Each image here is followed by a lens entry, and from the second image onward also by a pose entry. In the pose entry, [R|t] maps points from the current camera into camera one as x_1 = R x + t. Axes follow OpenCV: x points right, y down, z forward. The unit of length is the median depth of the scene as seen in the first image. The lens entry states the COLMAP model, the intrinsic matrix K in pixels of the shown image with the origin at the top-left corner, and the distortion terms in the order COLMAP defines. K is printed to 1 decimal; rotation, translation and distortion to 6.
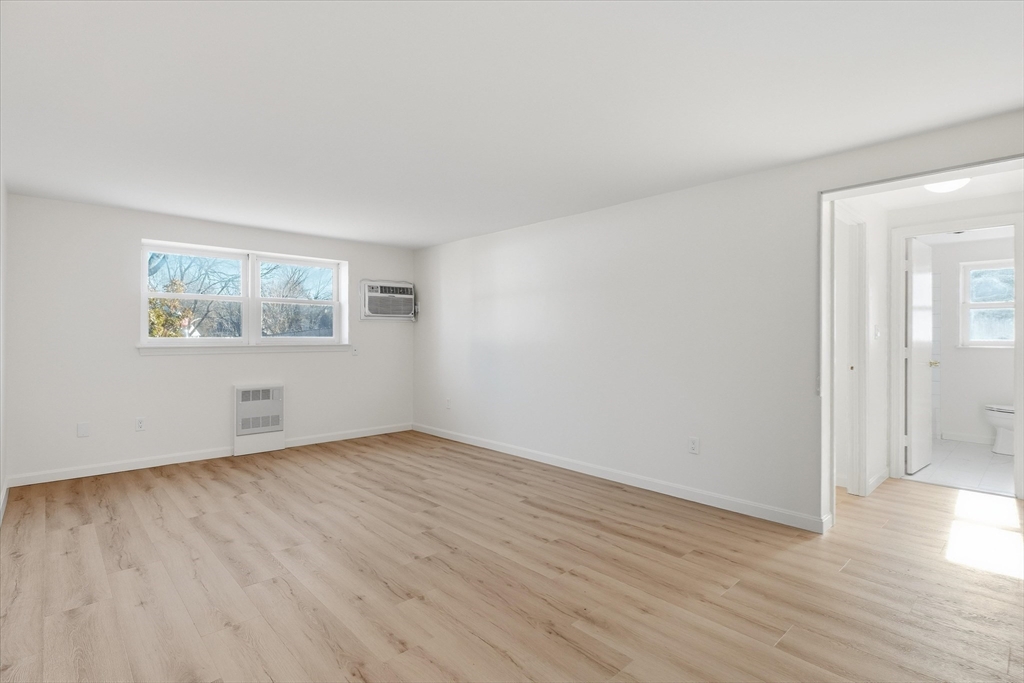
lens RADIAL K [[494.6, 0, 506.9], [0, 494.6, 340.7], [0, 0, 1]] dist [-0.001556, 0.000430]
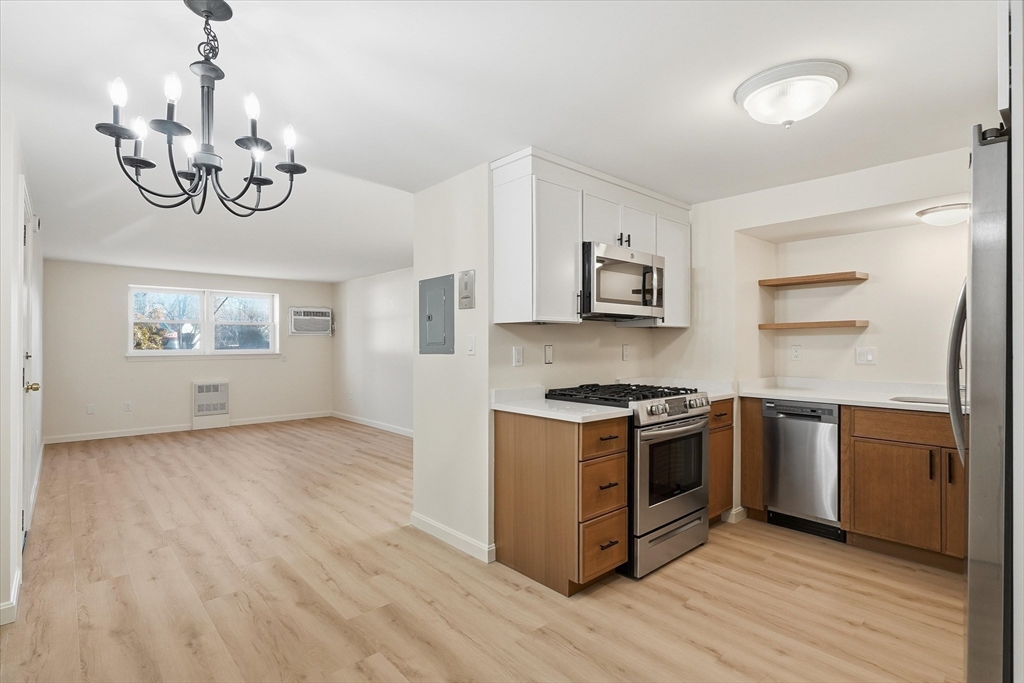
lens RADIAL K [[494.6, 0, 505.6], [0, 494.6, 343.0], [0, 0, 1]] dist [-0.001556, 0.000430]
pose [[0.999832, -0.003947, -0.017922, 0.503717], [0.003800, 0.999959, -0.008268, -0.011772], [0.017954, 0.008198, 0.999805, -0.563995]]
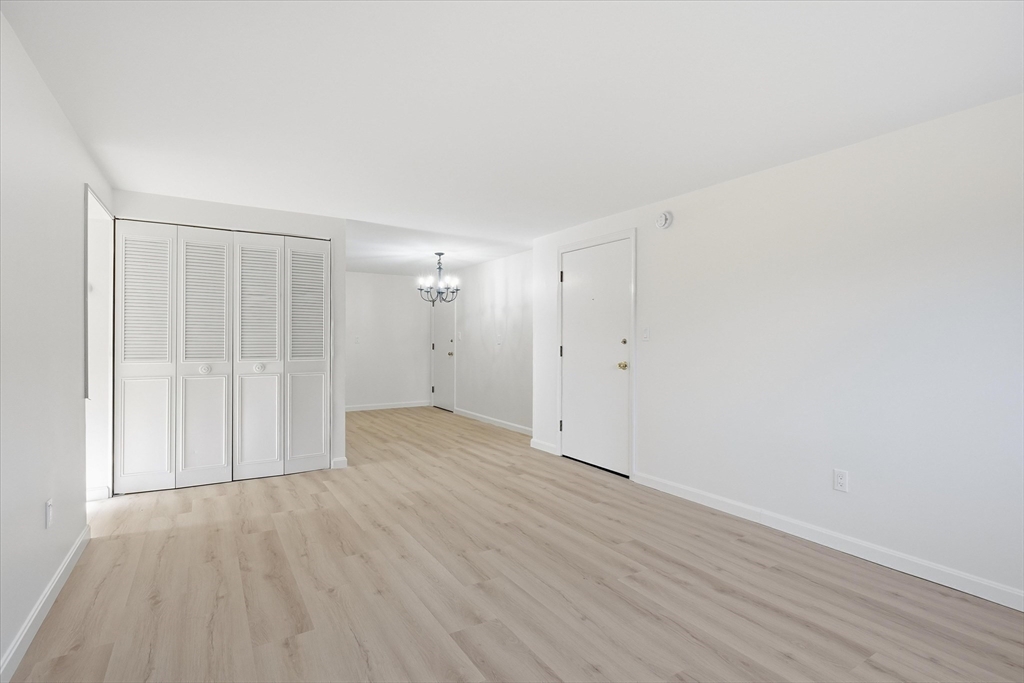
lens RADIAL K [[494.6, 0, 501.3], [0, 494.6, 339.1], [0, 0, 1]] dist [-0.001556, 0.000430]
pose [[-0.978102, -0.007446, 0.207992, -0.270396], [-0.006084, 0.999956, 0.007188, -0.010730], [-0.208037, 0.005765, -0.978104, 1.356443]]
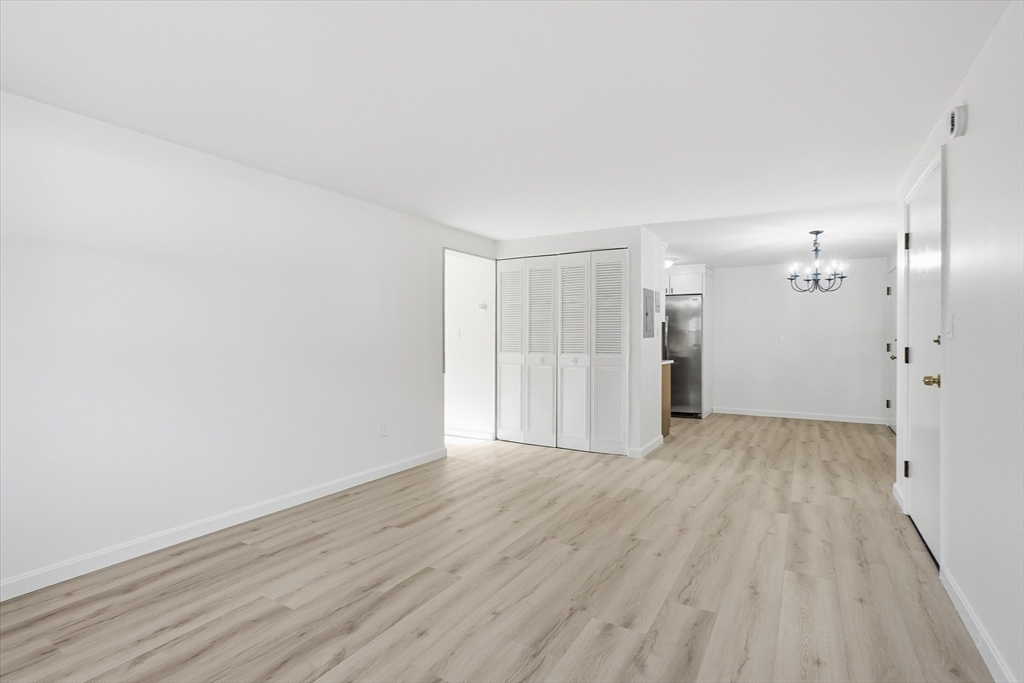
lens RADIAL K [[494.6, 0, 515.2], [0, 494.6, 338.1], [0, 0, 1]] dist [-0.001556, 0.000430]
pose [[-0.282892, -0.004287, 0.959142, -0.766062], [0.004162, 0.999975, 0.005697, -0.007994], [-0.959143, 0.005603, -0.282867, 0.948648]]
